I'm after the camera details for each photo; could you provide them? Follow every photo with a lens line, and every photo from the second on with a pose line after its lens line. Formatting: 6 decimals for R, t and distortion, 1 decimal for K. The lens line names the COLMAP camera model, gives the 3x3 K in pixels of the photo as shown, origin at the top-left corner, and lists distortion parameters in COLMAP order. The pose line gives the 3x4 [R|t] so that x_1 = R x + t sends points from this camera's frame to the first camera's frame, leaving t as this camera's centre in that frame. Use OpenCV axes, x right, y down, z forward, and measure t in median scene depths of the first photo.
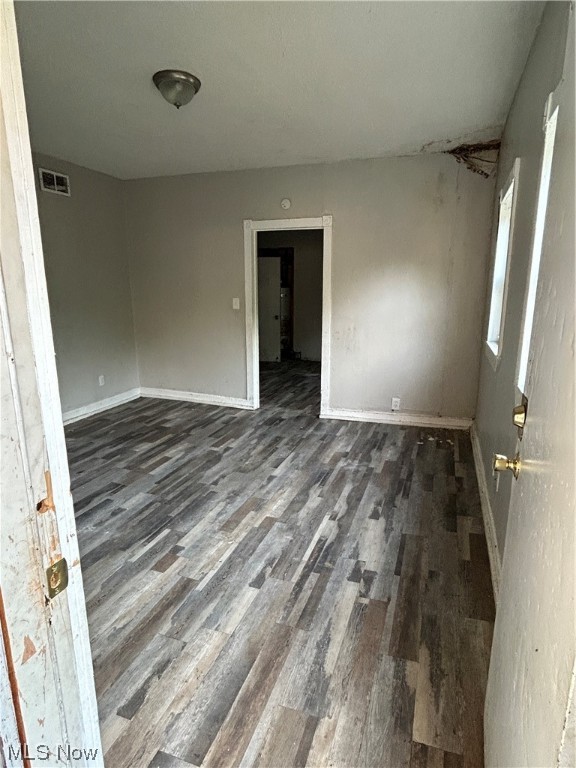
lens RADIAL K [[435.4, 0, 286.0], [0, 435.4, 385.9], [0, 0, 1]] dist [0.001924, -0.006236]
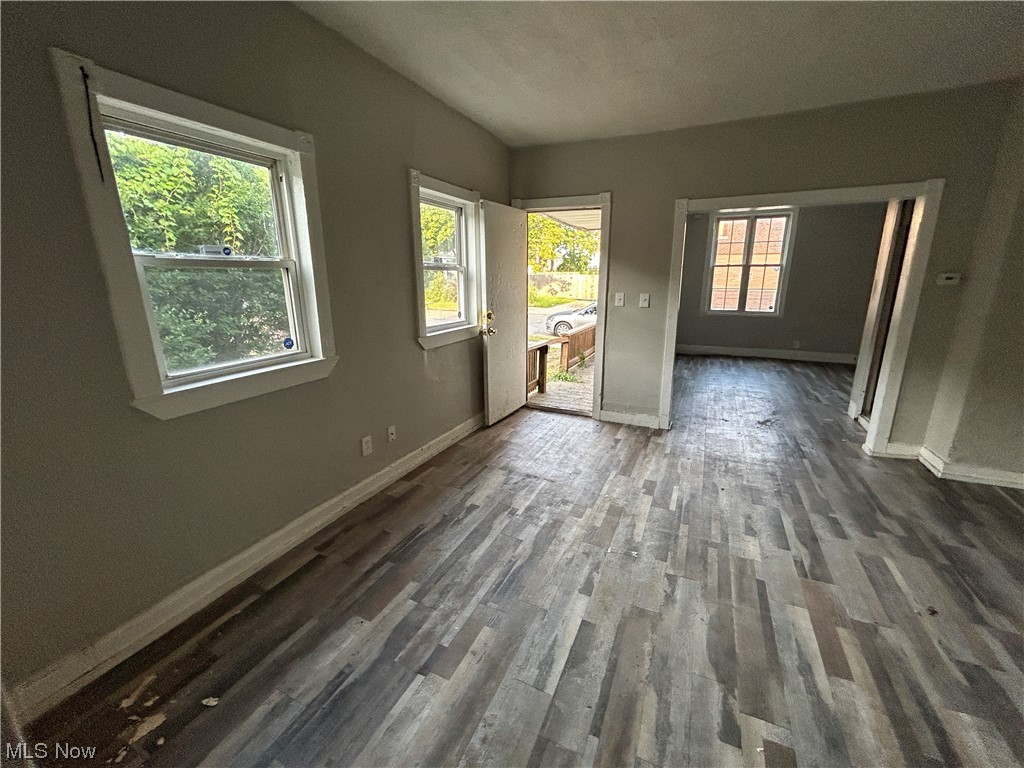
lens RADIAL K [[415.5, 0, 514.1], [0, 415.5, 383.6], [0, 0, 1]] dist [-0.000748, 0.000284]
pose [[-0.996514, -0.020000, 0.080988, 0.027187], [0.019737, 0.886744, 0.461839, -0.306347], [-0.081052, 0.461828, -0.883258, 1.315843]]
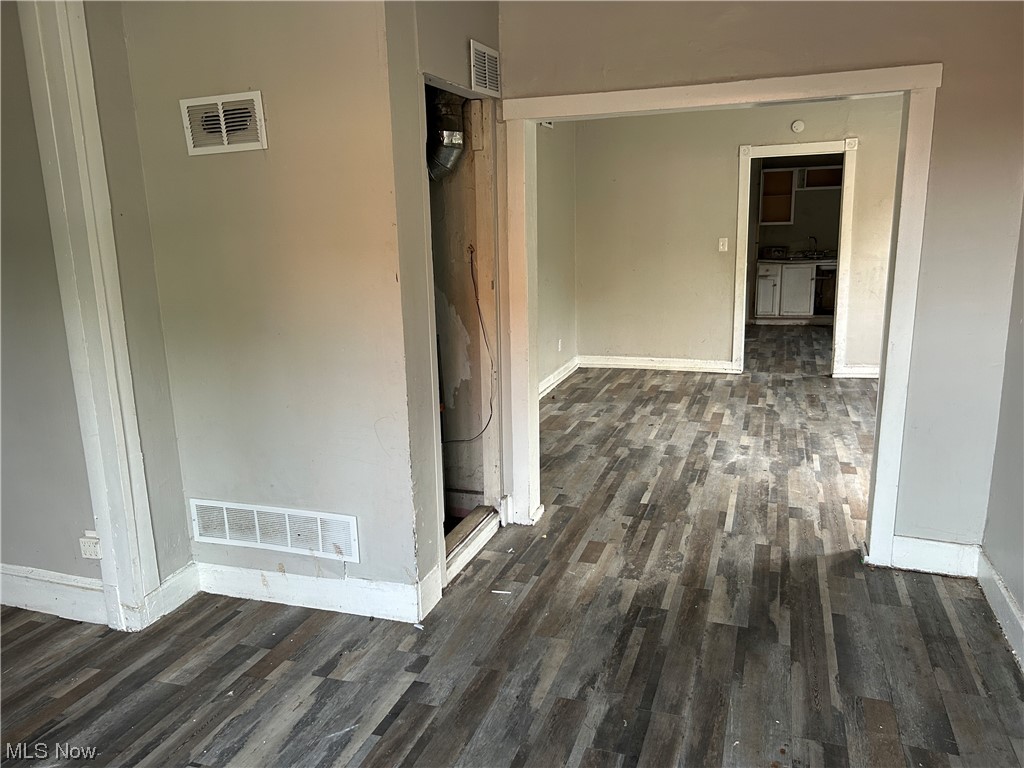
lens RADIAL K [[772.0, 0, 503.3], [0, 772.0, 388.7], [0, 0, 1]] dist [0.044687, -0.051179]
pose [[0.999240, -0.038632, 0.005182, -0.763681], [0.038695, 0.999170, -0.012709, 0.121530], [-0.004687, 0.012900, 0.999906, -0.657787]]
